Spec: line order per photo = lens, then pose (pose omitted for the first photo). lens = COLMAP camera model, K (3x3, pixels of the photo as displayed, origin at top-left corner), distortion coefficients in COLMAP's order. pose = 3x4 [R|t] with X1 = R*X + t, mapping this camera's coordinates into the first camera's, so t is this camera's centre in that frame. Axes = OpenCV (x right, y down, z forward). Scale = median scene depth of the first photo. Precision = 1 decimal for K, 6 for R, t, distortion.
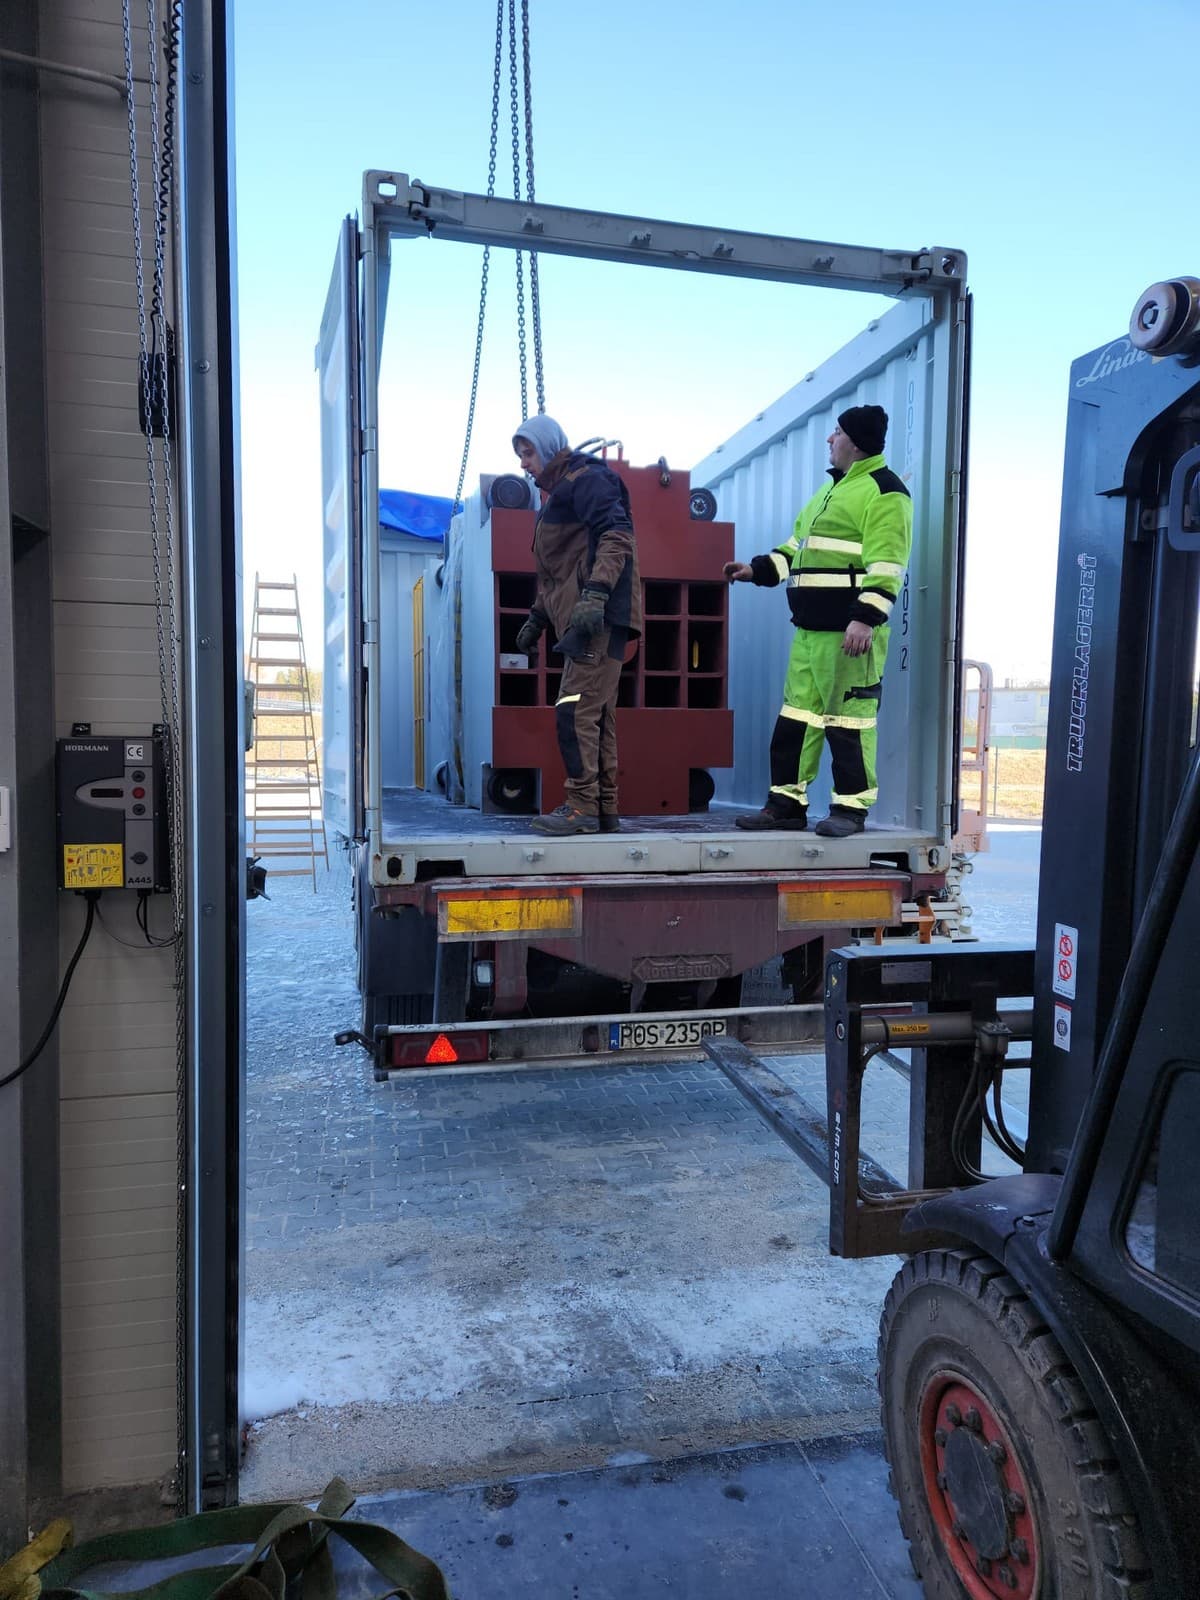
lens RADIAL K [[1088.4, 0, 600.0], [0, 1088.4, 800.0], [0, 0, 1]] dist [0.070761, -0.045332]
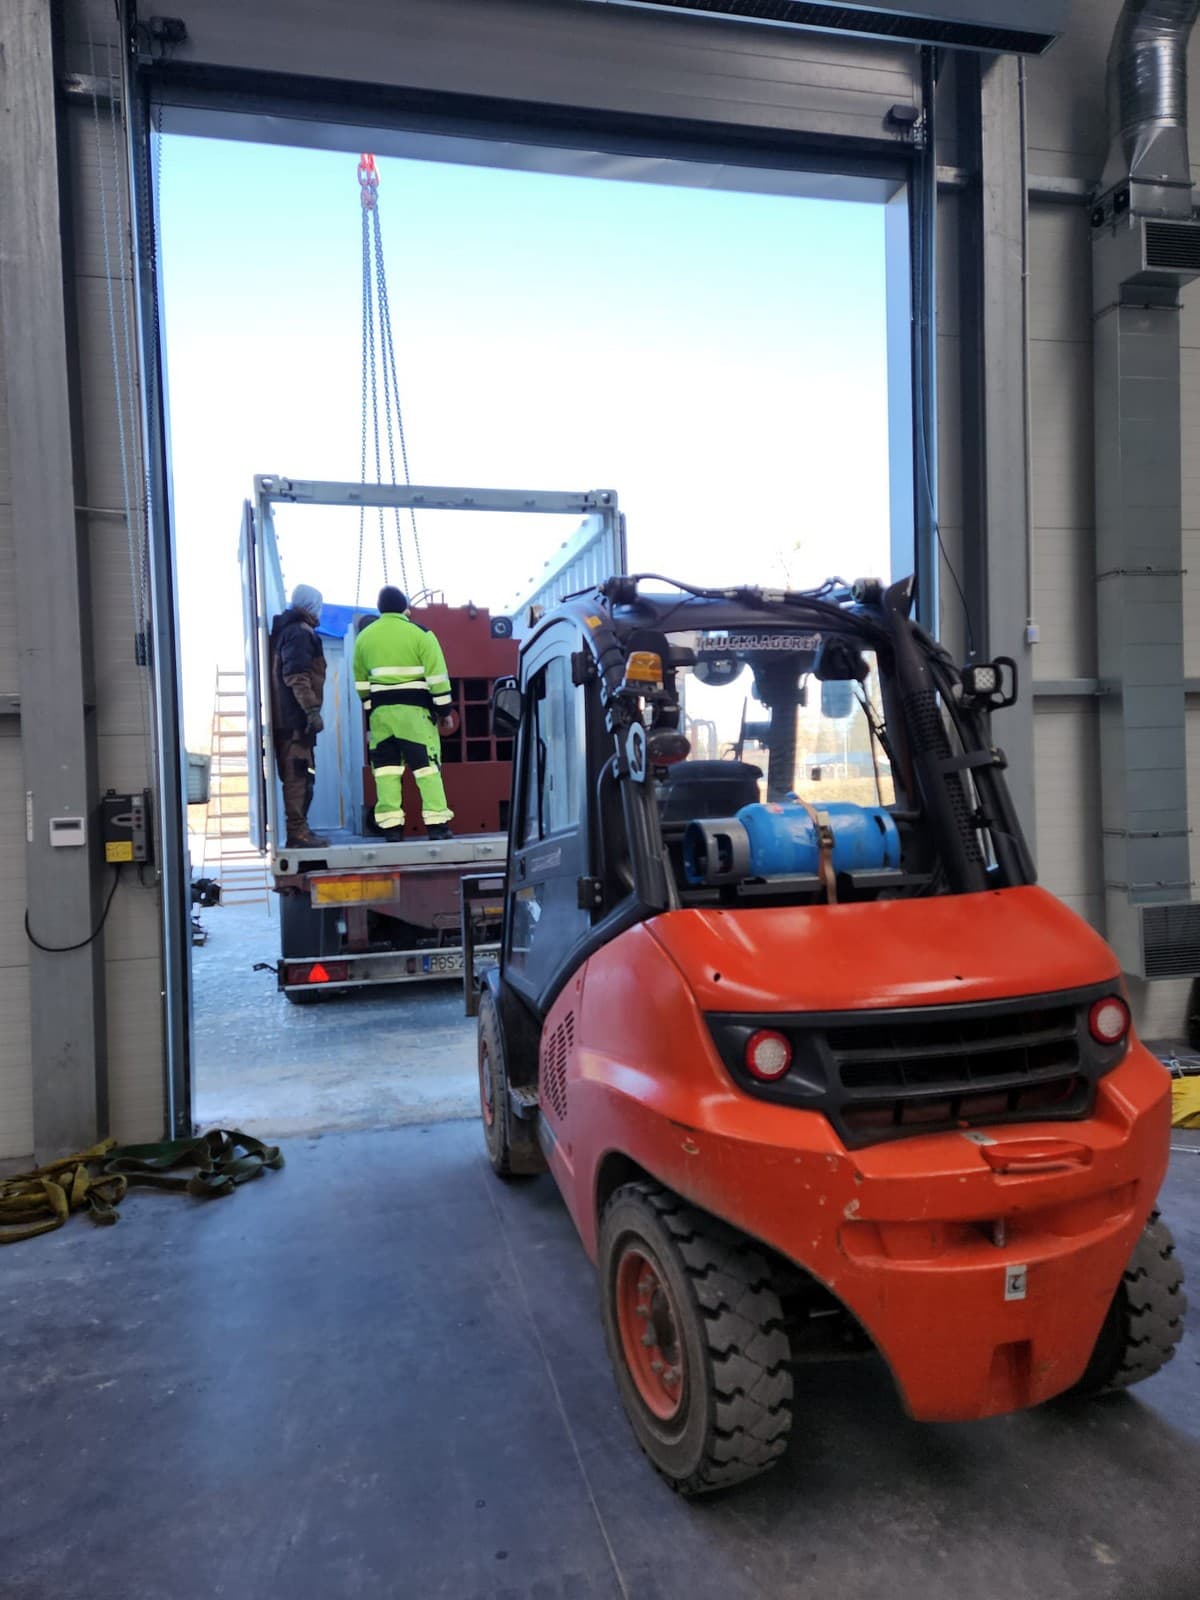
lens RADIAL K [[1134.7, 0, 606.4], [0, 1134.7, 786.6], [0, 0, 1]] dist [0.106565, -0.101923]
pose [[0.998931, -0.045713, 0.006828, 0.311295], [0.046007, 0.997586, -0.052011, 0.055468], [-0.004434, 0.052270, 0.998623, -0.807511]]
